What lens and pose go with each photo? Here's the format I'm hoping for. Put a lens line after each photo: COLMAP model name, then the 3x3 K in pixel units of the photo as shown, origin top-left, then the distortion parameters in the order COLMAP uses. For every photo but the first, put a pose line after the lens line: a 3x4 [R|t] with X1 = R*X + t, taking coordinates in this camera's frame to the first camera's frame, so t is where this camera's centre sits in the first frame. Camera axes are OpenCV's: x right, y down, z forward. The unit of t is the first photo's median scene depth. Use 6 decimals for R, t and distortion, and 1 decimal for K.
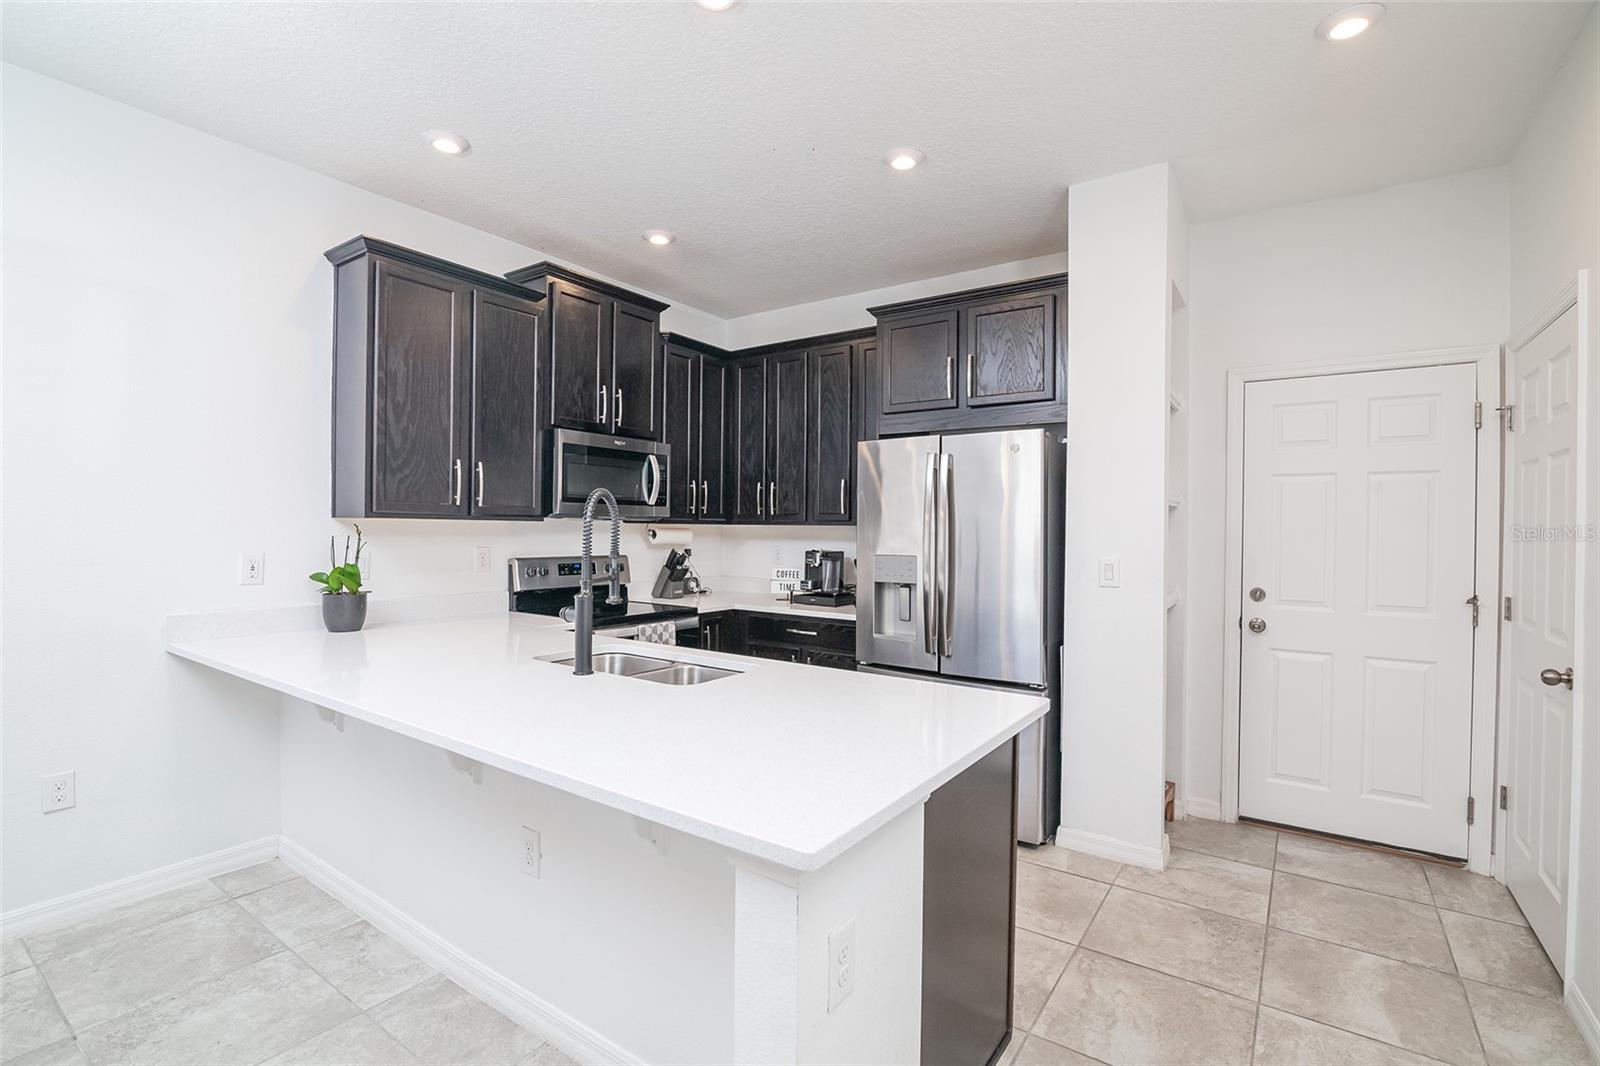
lens RADIAL K [[727.2, 0, 798.3], [0, 727.2, 535.7], [0, 0, 1]] dist [-0.023341, 0.001325]
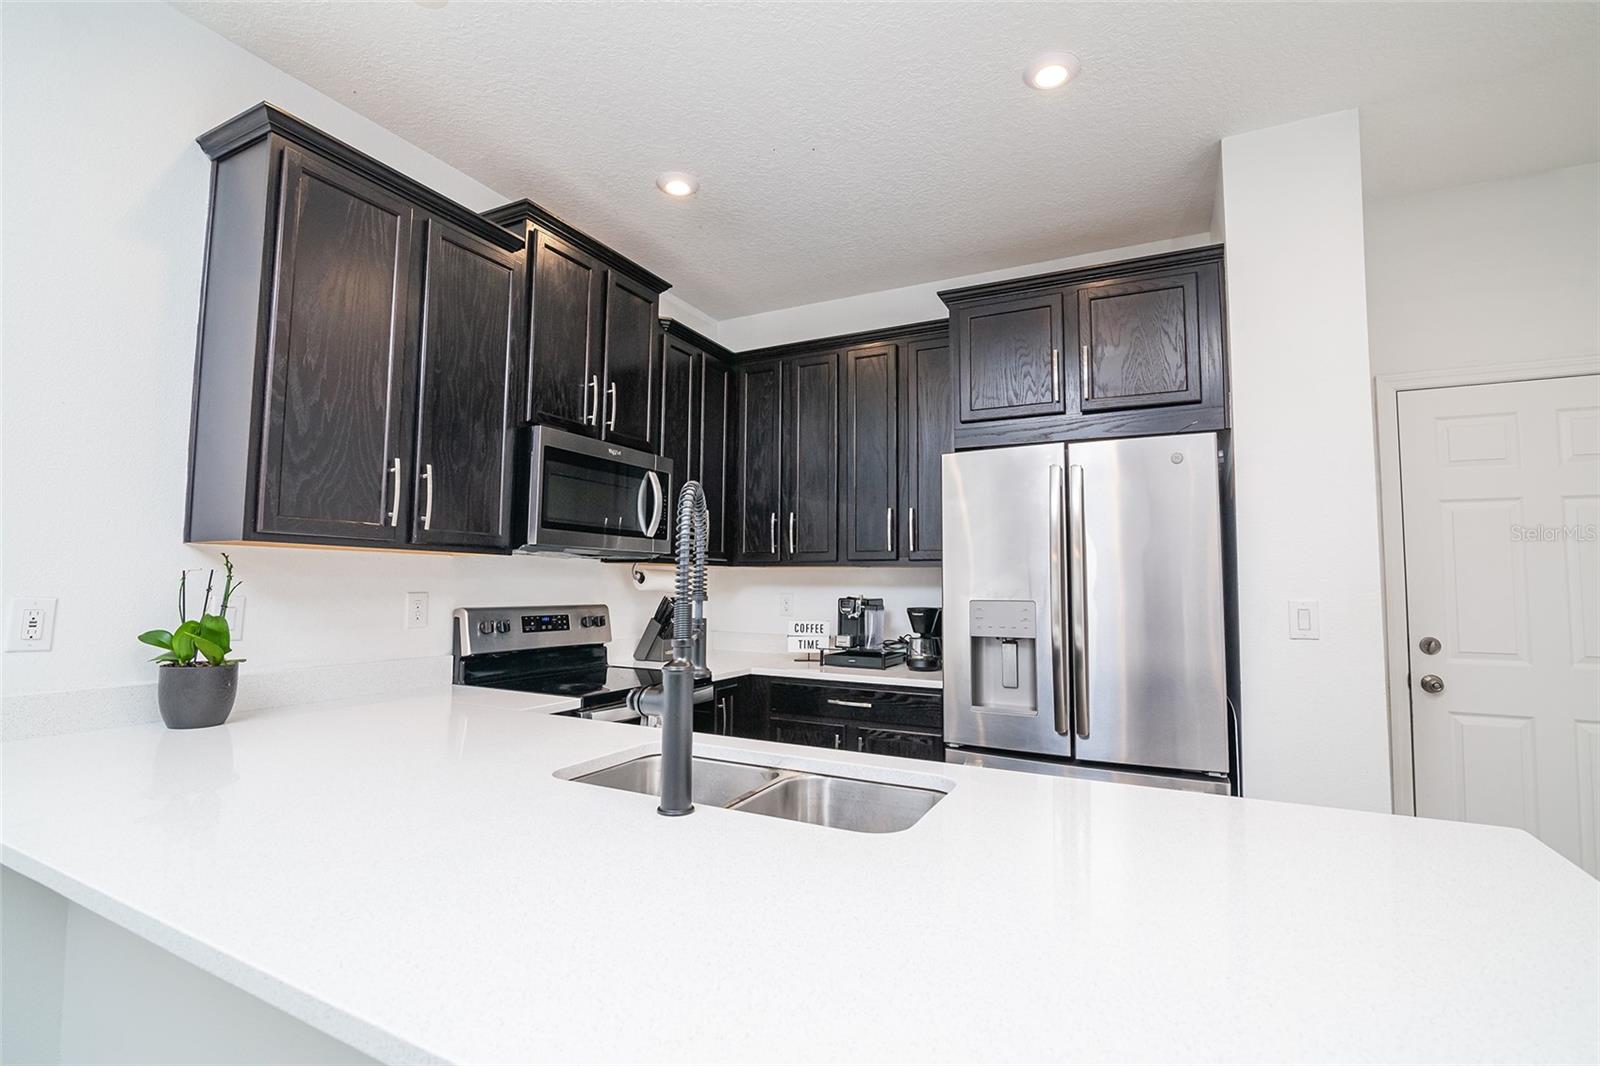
lens RADIAL K [[727.2, 0, 798.6], [0, 727.2, 534.7], [0, 0, 1]] dist [-0.023341, 0.001325]
pose [[0.990524, 0.008127, 0.137096, -0.175730], [0.002383, 0.997080, -0.076327, 0.015030], [-0.137316, 0.075930, 0.987613, 0.269202]]
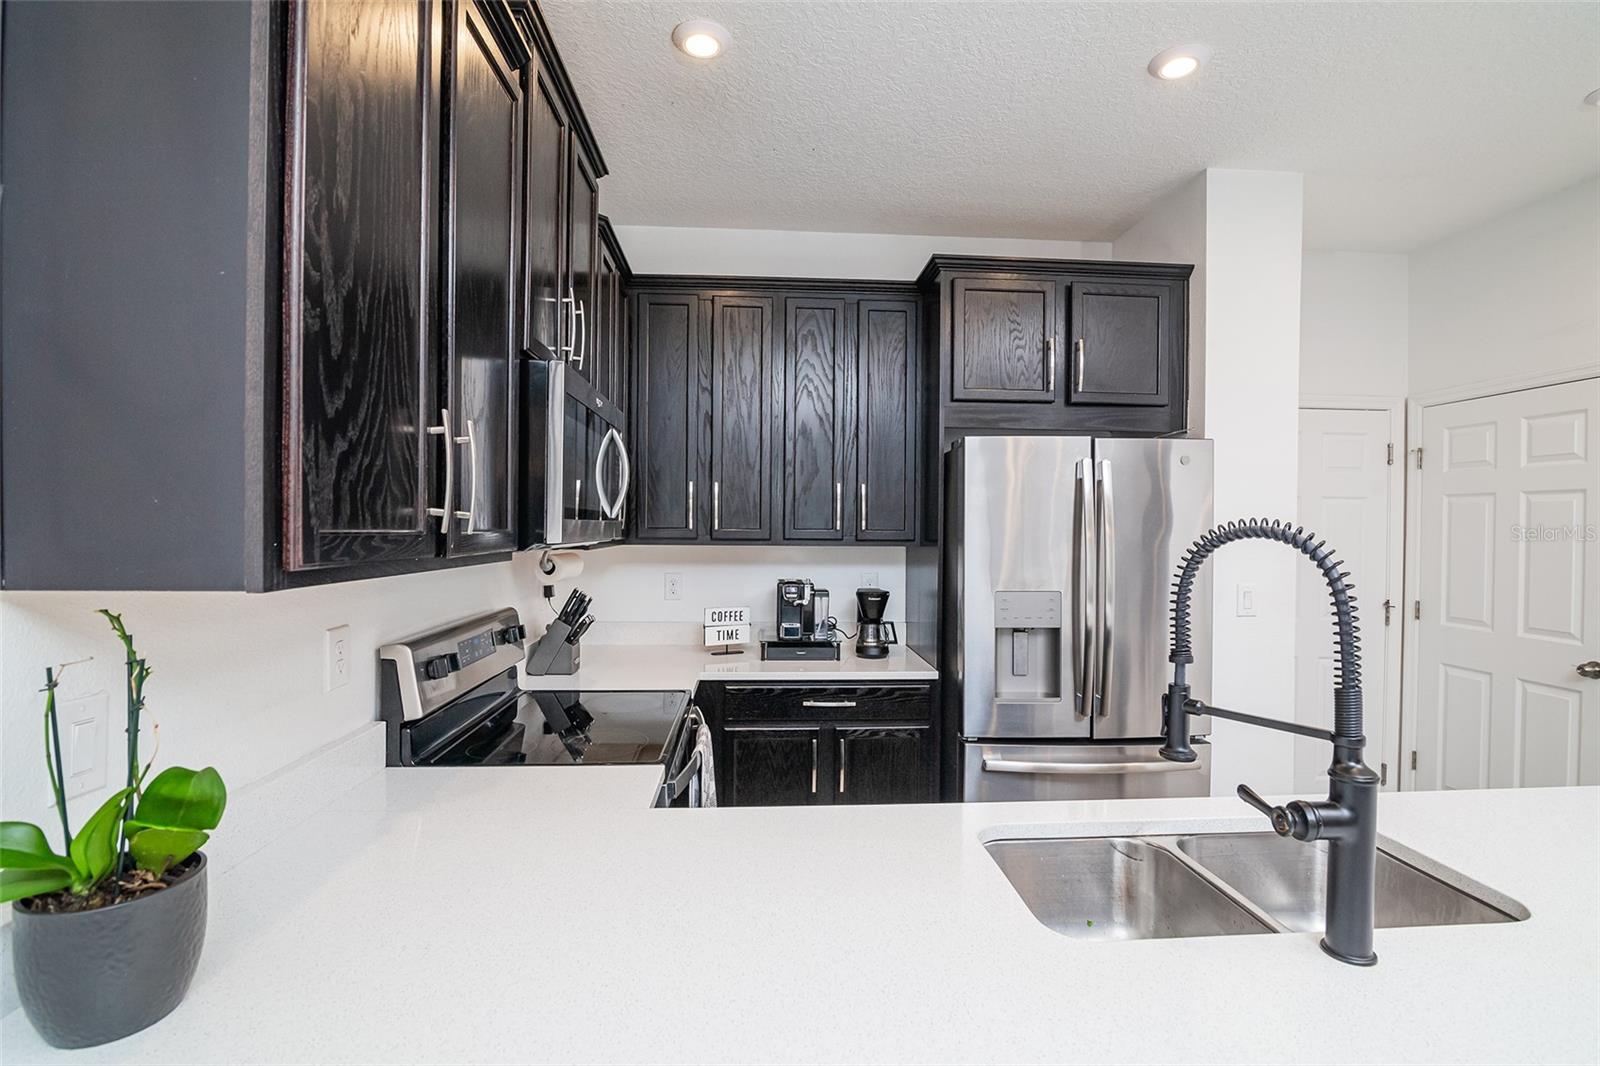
lens RADIAL K [[727.2, 0, 796.3], [0, 727.2, 532.5], [0, 0, 1]] dist [-0.023341, 0.001325]
pose [[0.782730, -0.010344, 0.622275, -0.506498], [0.007111, 0.999945, 0.007679, -0.040192], [-0.622321, -0.001586, 0.782761, 0.545891]]
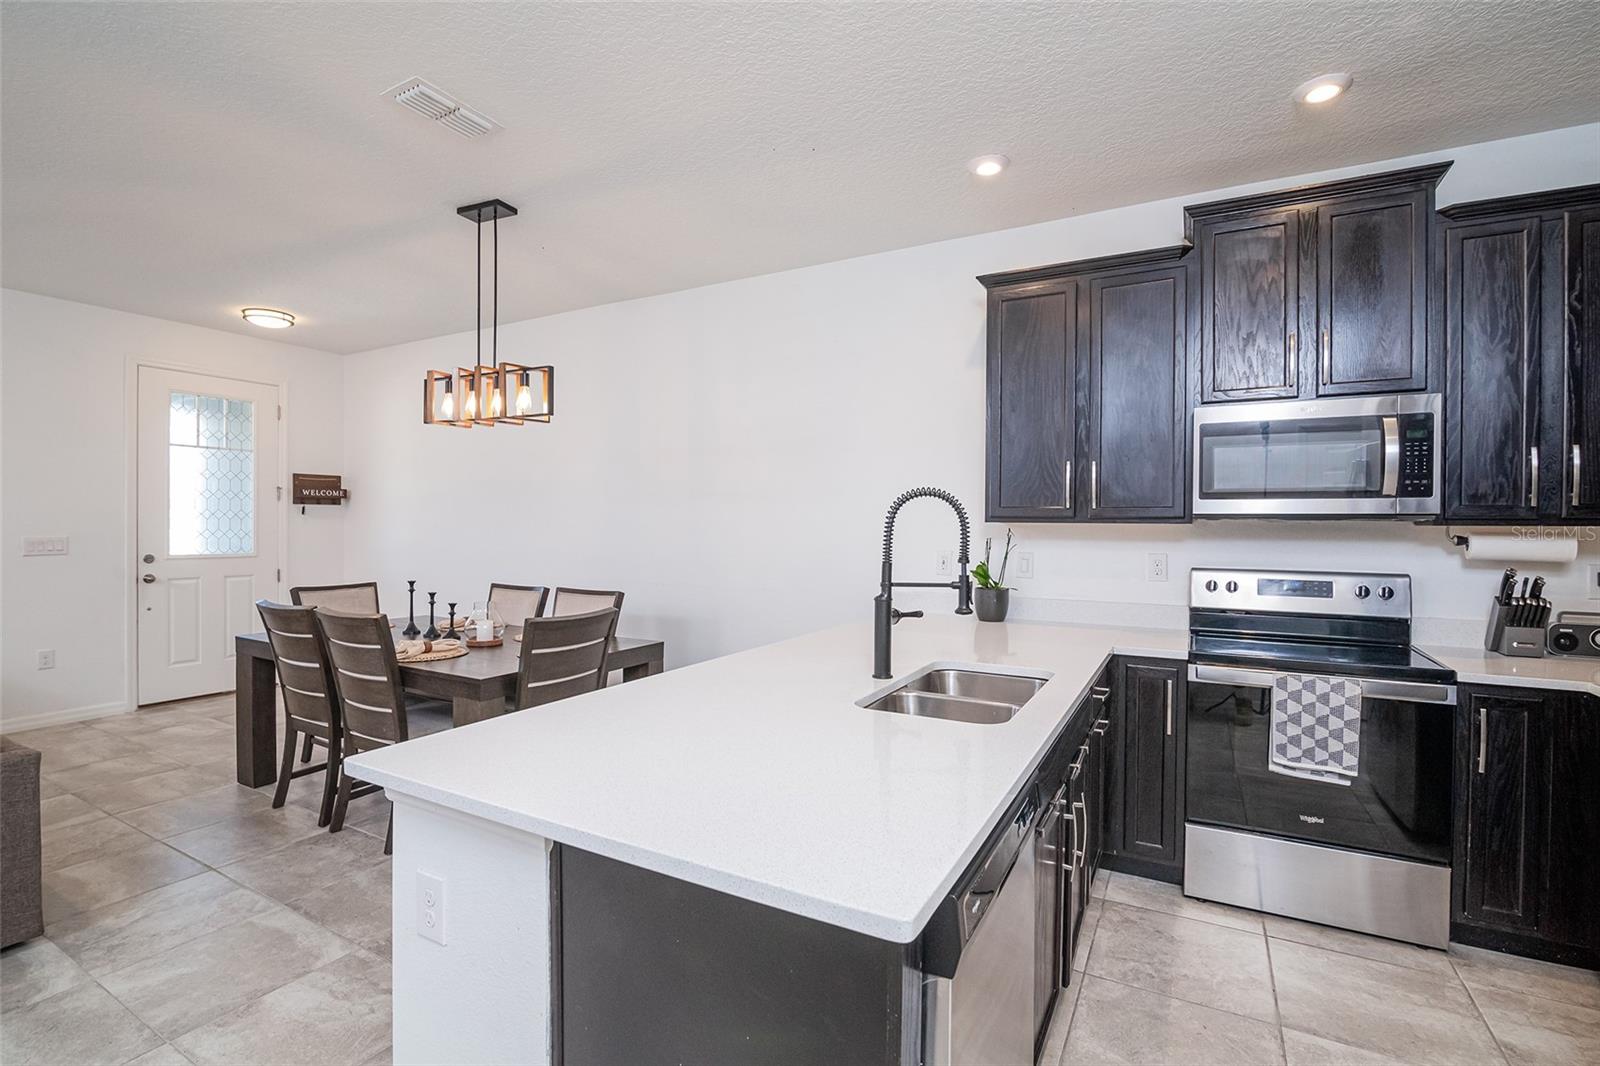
lens RADIAL K [[727.2, 0, 796.0], [0, 727.2, 533.5], [0, 0, 1]] dist [-0.023341, 0.001325]
pose [[0.102425, 0.002026, -0.994739, 0.421587], [-0.015515, 0.999880, 0.000439, -0.002034], [0.994620, 0.015389, 0.102445, 0.484767]]
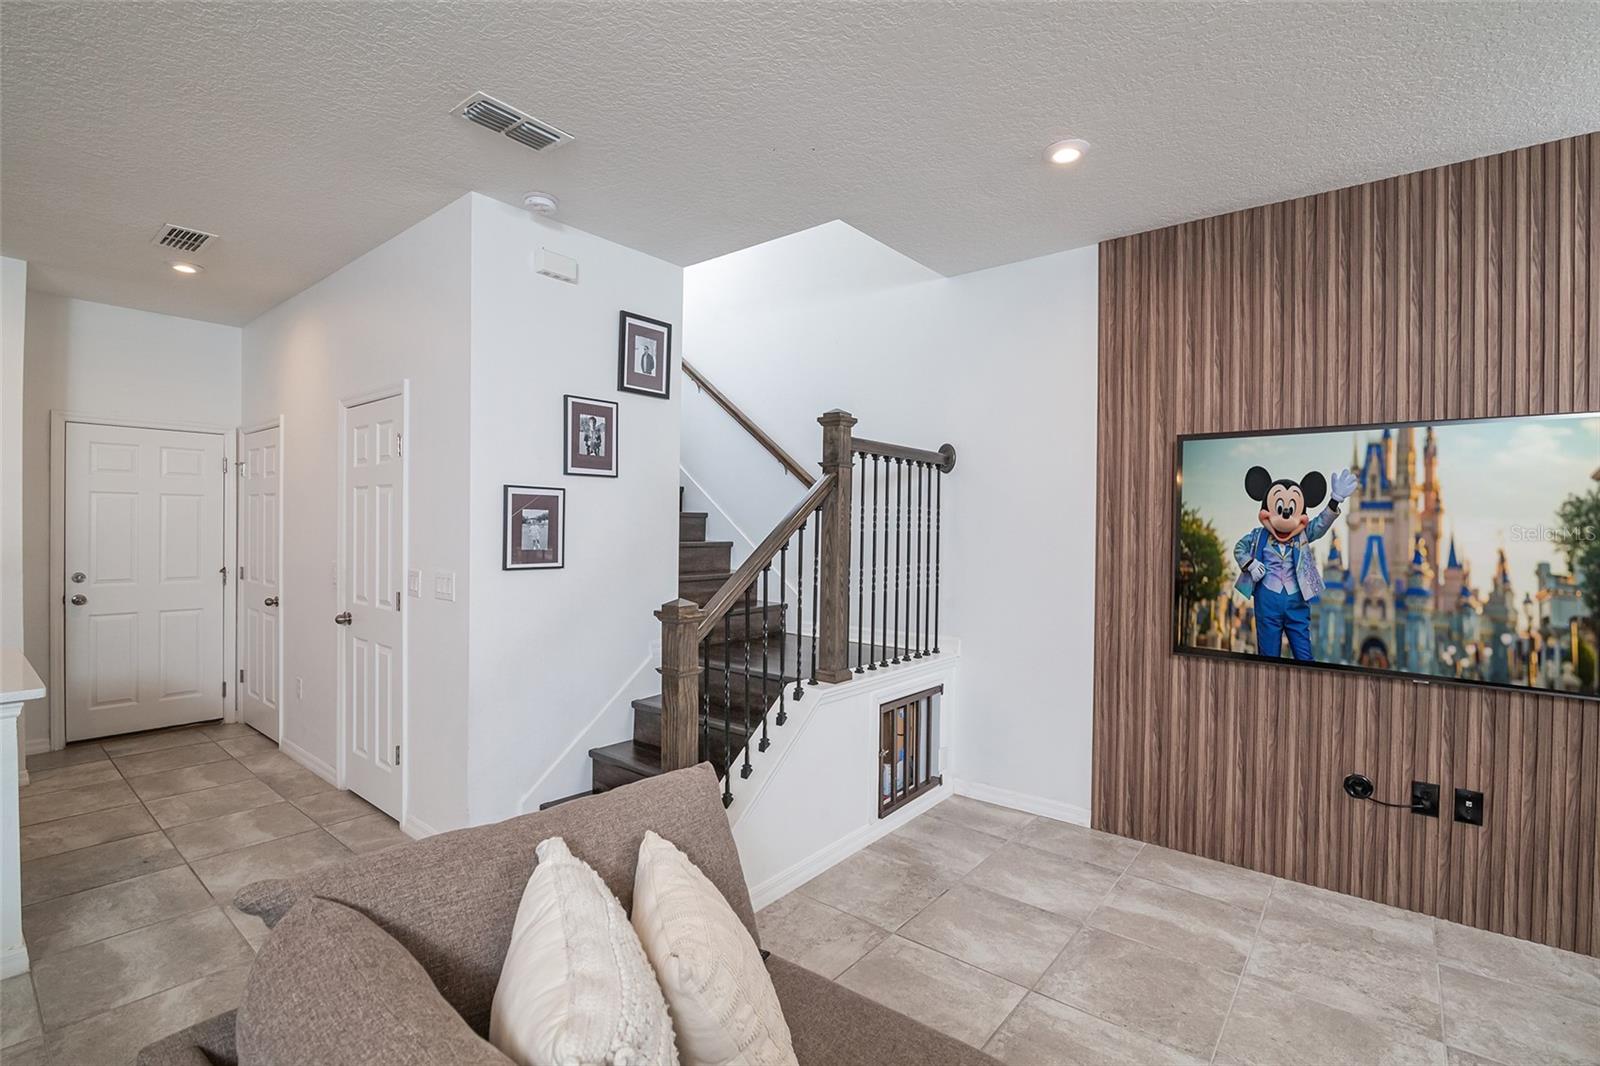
lens RADIAL K [[727.2, 0, 807.0], [0, 727.2, 529.0], [0, 0, 1]] dist [-0.023341, 0.001325]
pose [[0.067450, -0.019163, 0.997539, -0.589837], [-0.006225, 0.999788, 0.019628, -0.044840], [-0.997703, -0.007533, 0.067317, -0.457780]]
